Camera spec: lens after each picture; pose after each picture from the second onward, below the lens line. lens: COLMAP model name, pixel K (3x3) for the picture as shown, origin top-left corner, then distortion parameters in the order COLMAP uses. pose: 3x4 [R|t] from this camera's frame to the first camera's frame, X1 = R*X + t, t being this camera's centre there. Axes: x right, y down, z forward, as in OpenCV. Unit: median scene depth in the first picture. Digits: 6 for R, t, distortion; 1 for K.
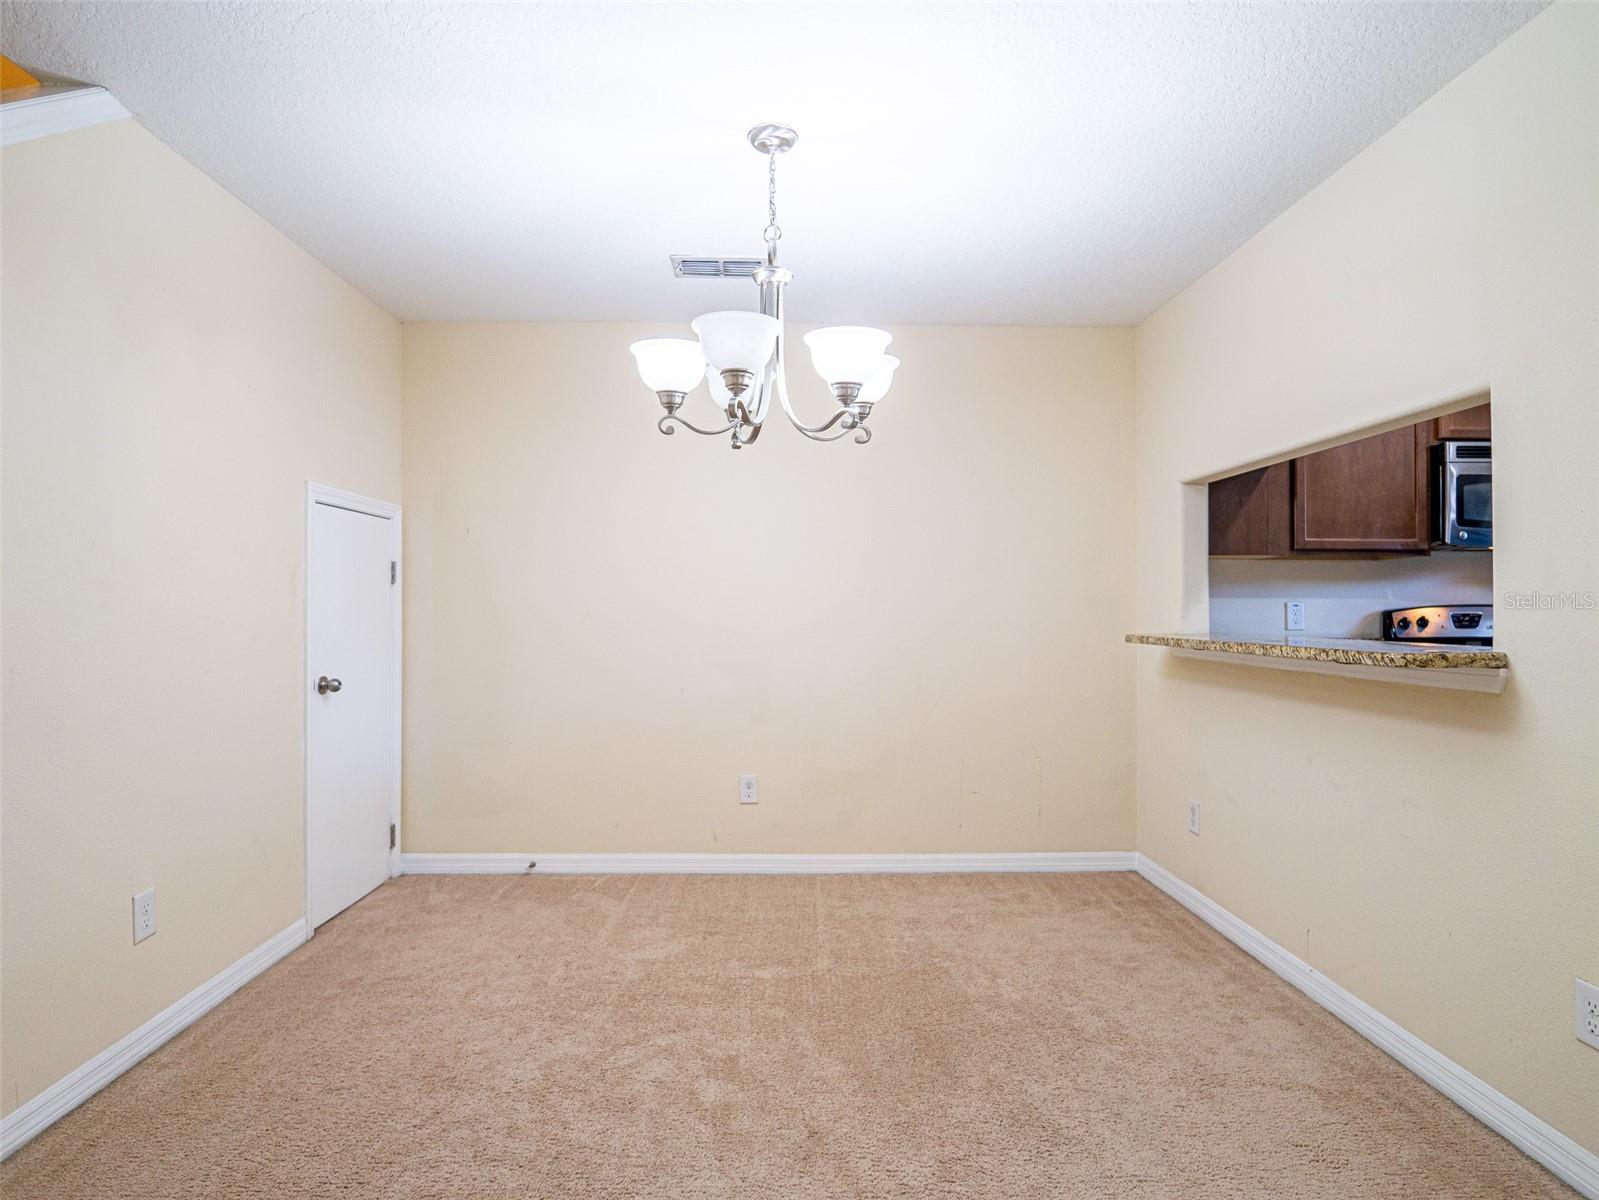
lens RADIAL K [[874.0, 0, 792.5], [0, 874.0, 607.6], [0, 0, 1]] dist [-0.014650, 0.002708]
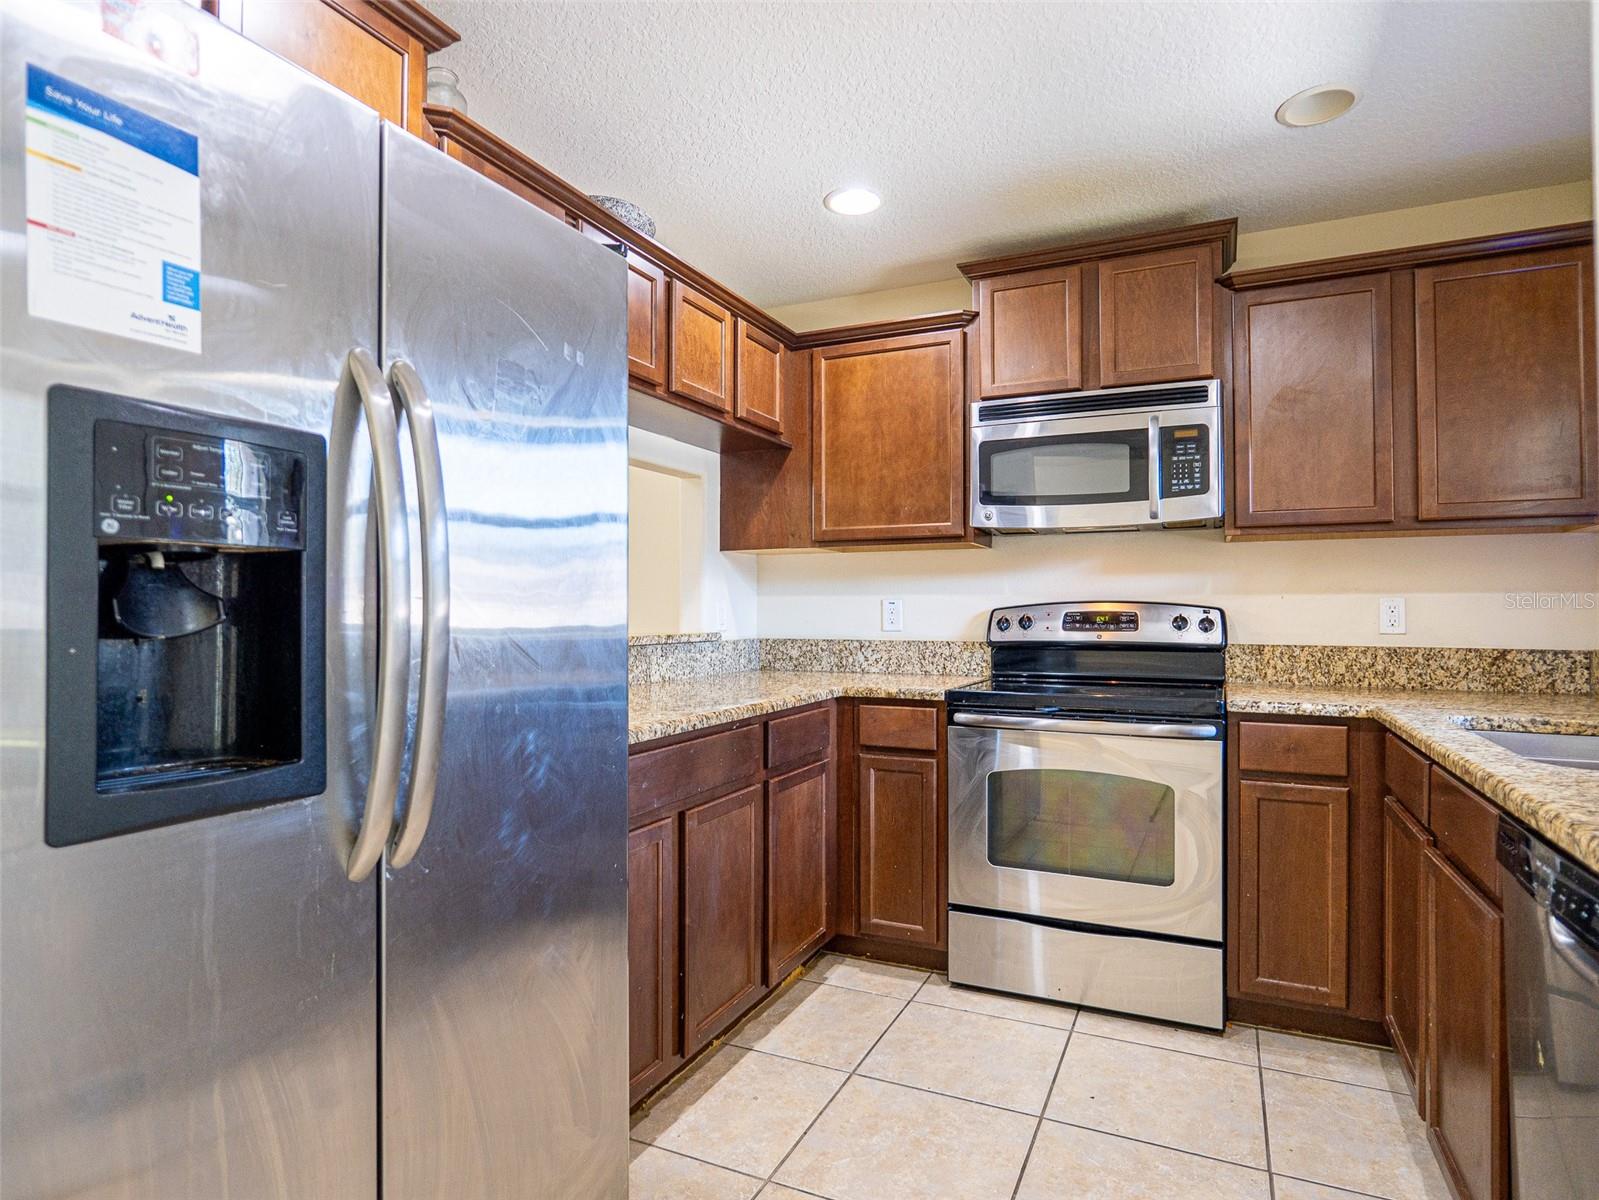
lens RADIAL K [[874.0, 0, 794.0], [0, 874.0, 593.5], [0, 0, 1]] dist [-0.014650, 0.002708]
pose [[0.906613, -0.011930, -0.421795, 1.008605], [0.008091, 0.999908, -0.010891, -0.003800], [0.421886, 0.006461, 0.906626, 0.195825]]
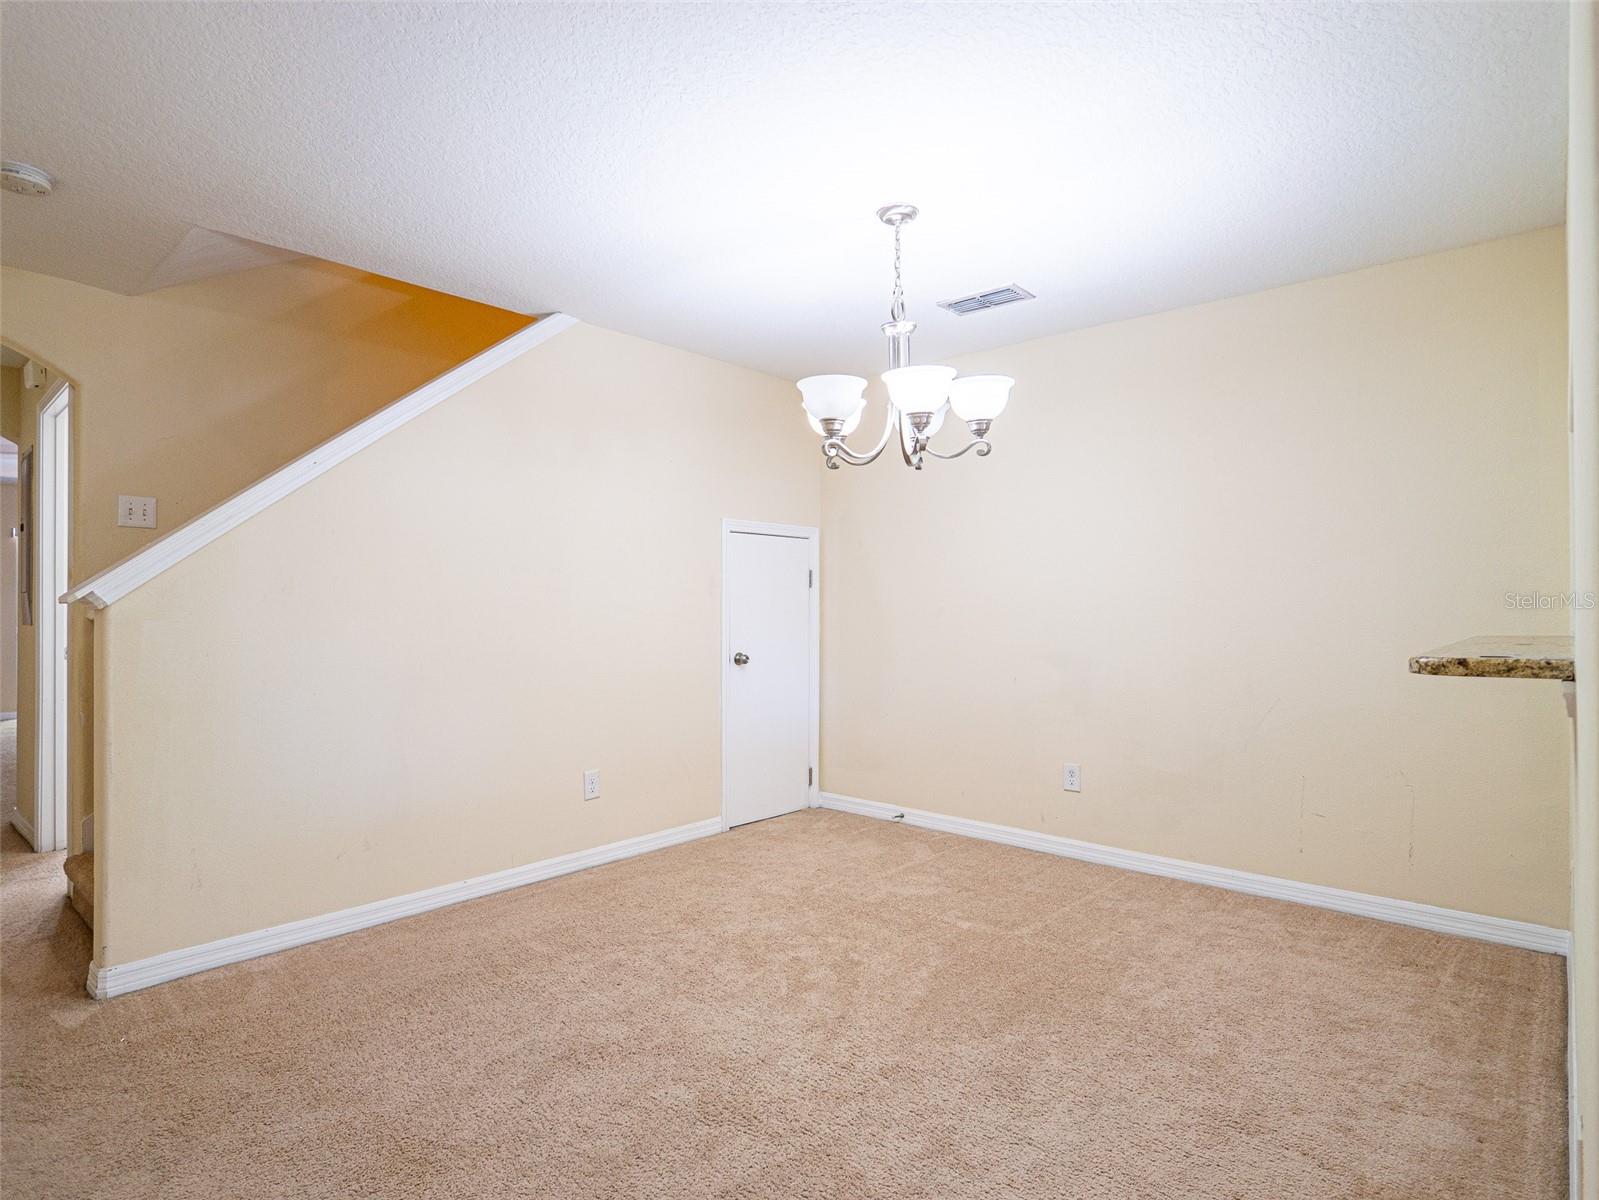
lens RADIAL K [[874.0, 0, 790.9], [0, 874.0, 597.8], [0, 0, 1]] dist [-0.014650, 0.002708]
pose [[0.722515, -0.009940, -0.691284, 0.500977], [0.004944, 0.999945, -0.009210, 0.002218], [0.691337, 0.003236, 0.722525, 0.016513]]
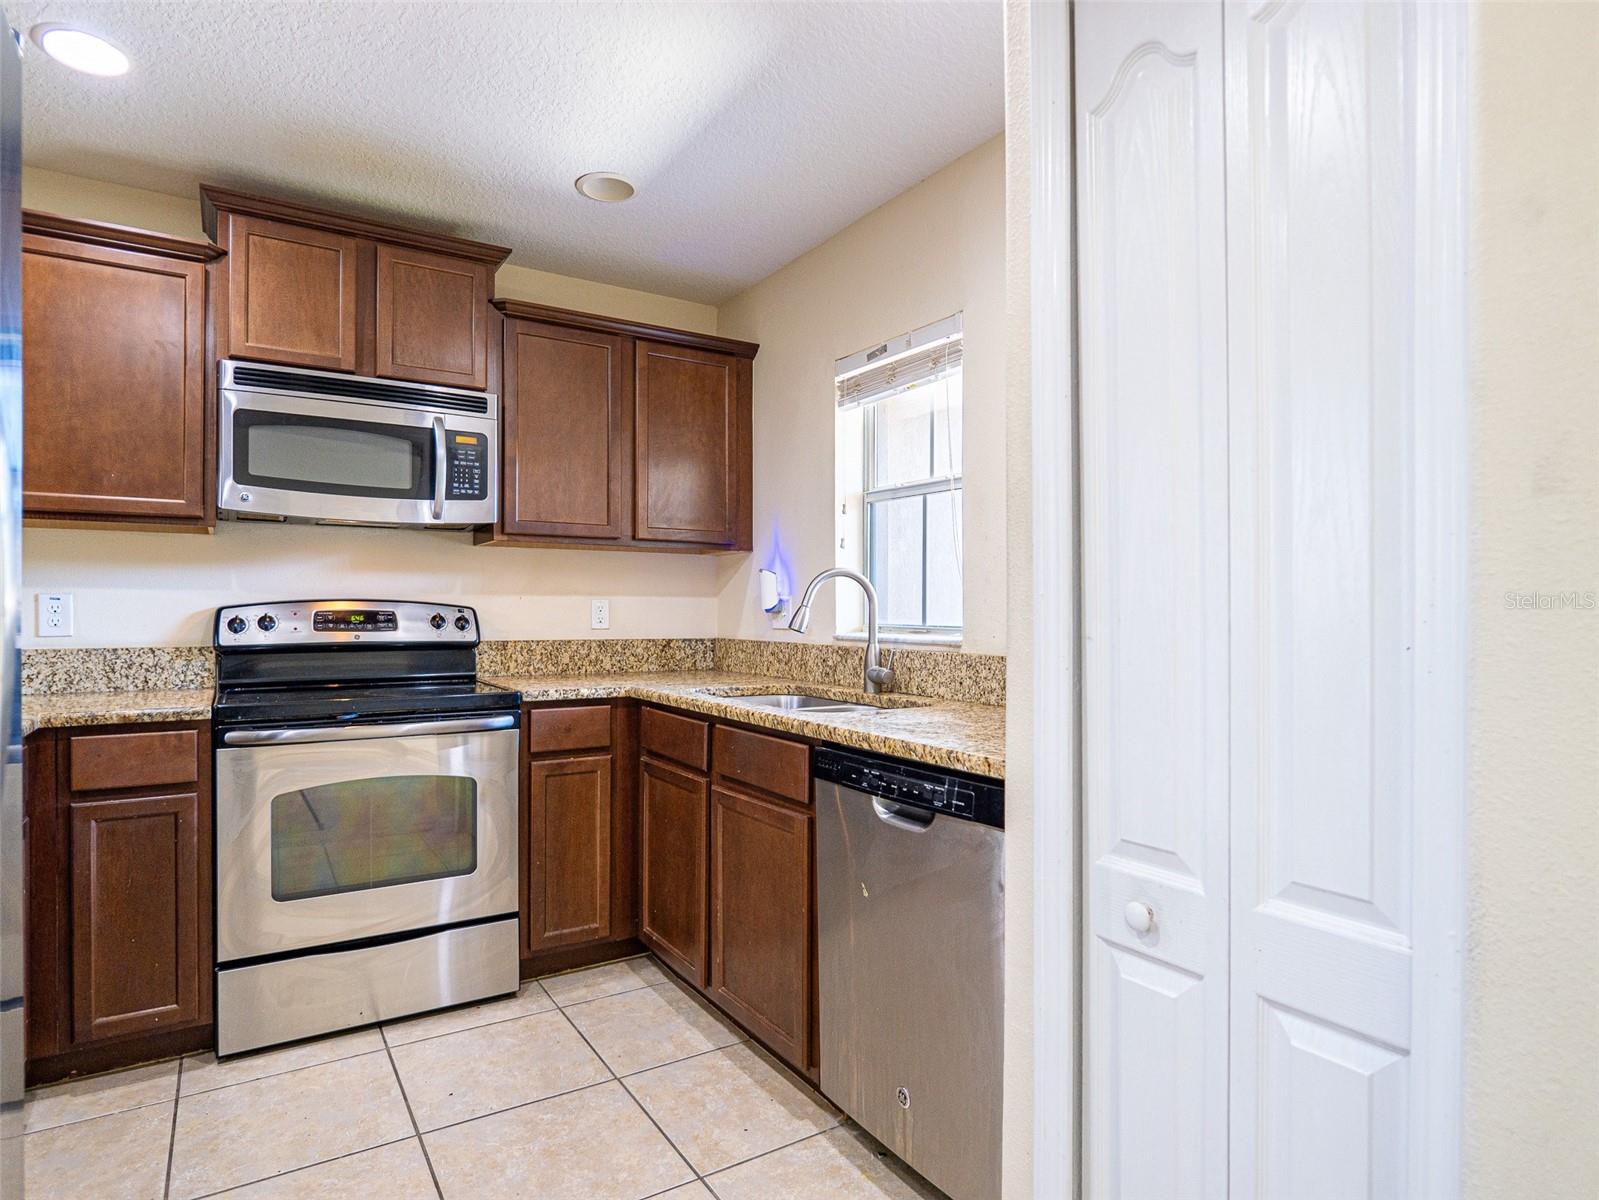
lens RADIAL K [[874.0, 0, 816.2], [0, 874.0, 604.0], [0, 0, 1]] dist [-0.014650, 0.002708]
pose [[0.844997, 0.001766, 0.534769, 0.835916], [-0.005068, 0.999976, 0.004706, -0.005177], [-0.534748, -0.006687, 0.844985, 0.186714]]
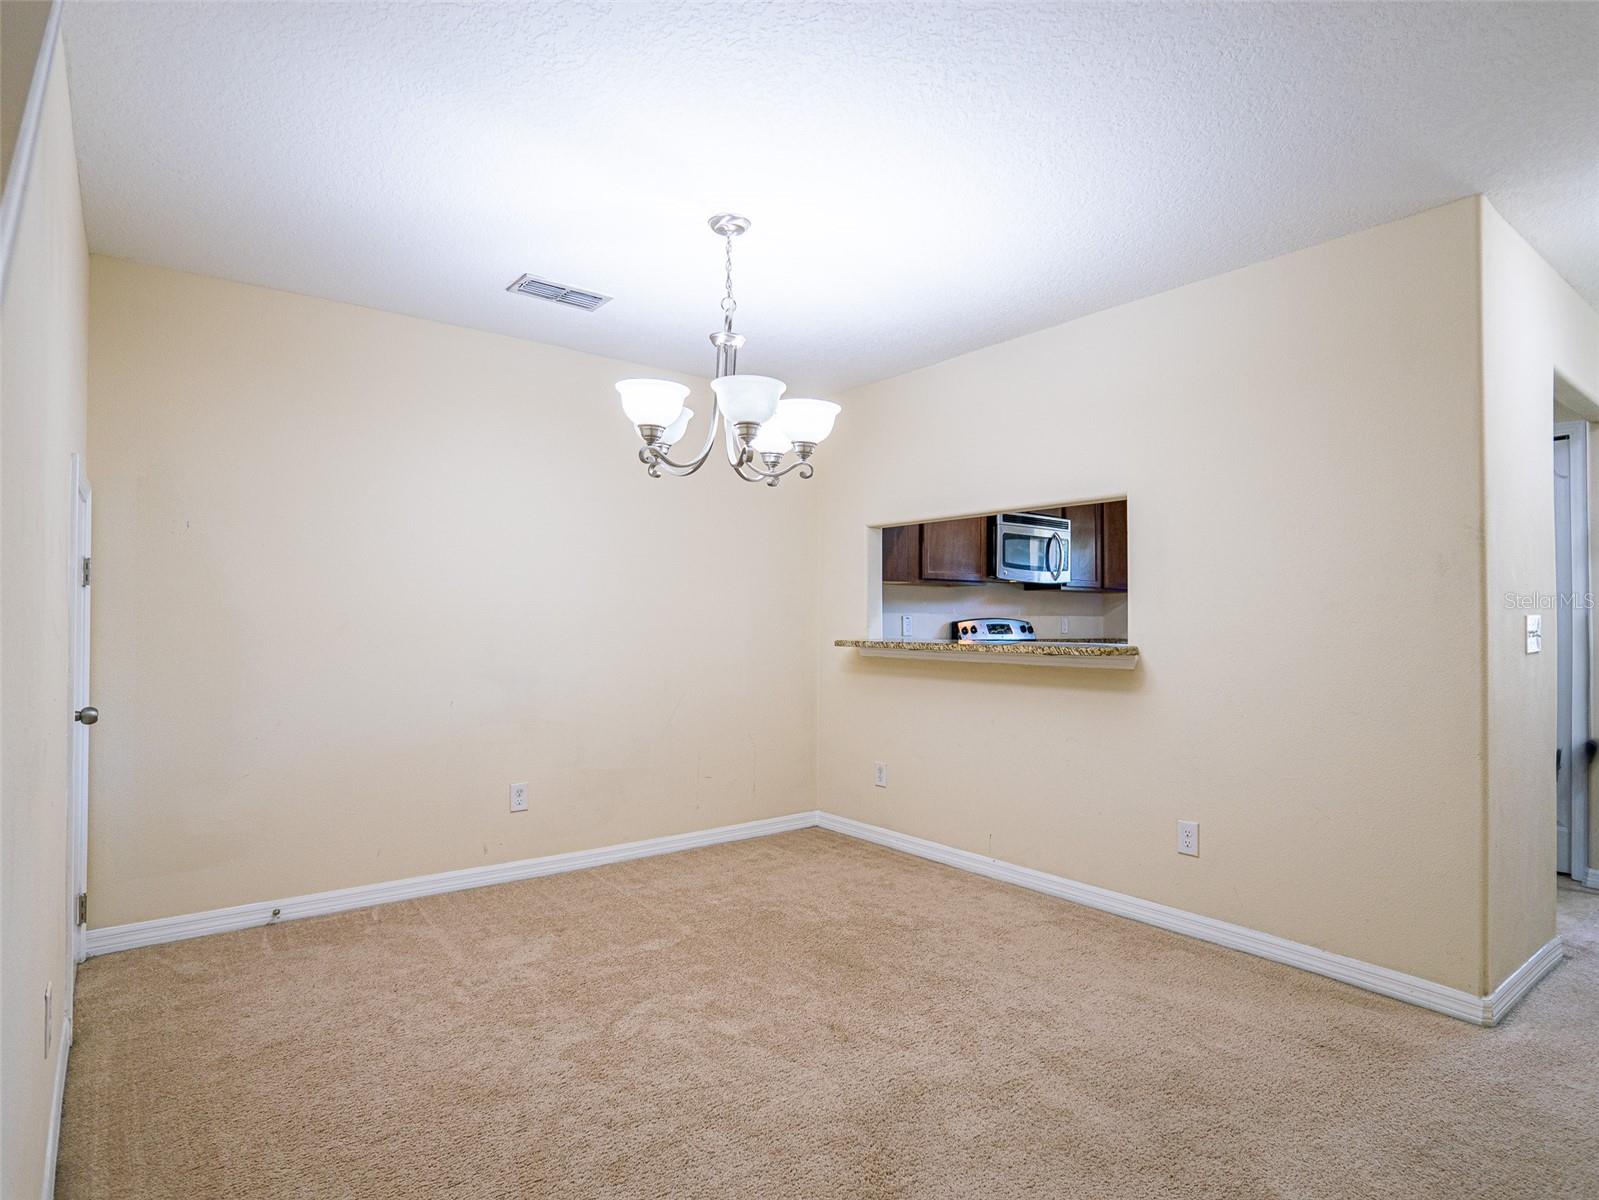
lens RADIAL K [[874.0, 0, 793.5], [0, 874.0, 609.6], [0, 0, 1]] dist [-0.014650, 0.002708]
pose [[0.799742, 0.009779, 0.600264, -0.471963], [-0.004877, 0.999940, -0.009793, -0.001032], [-0.600324, 0.004904, 0.799742, -0.003187]]
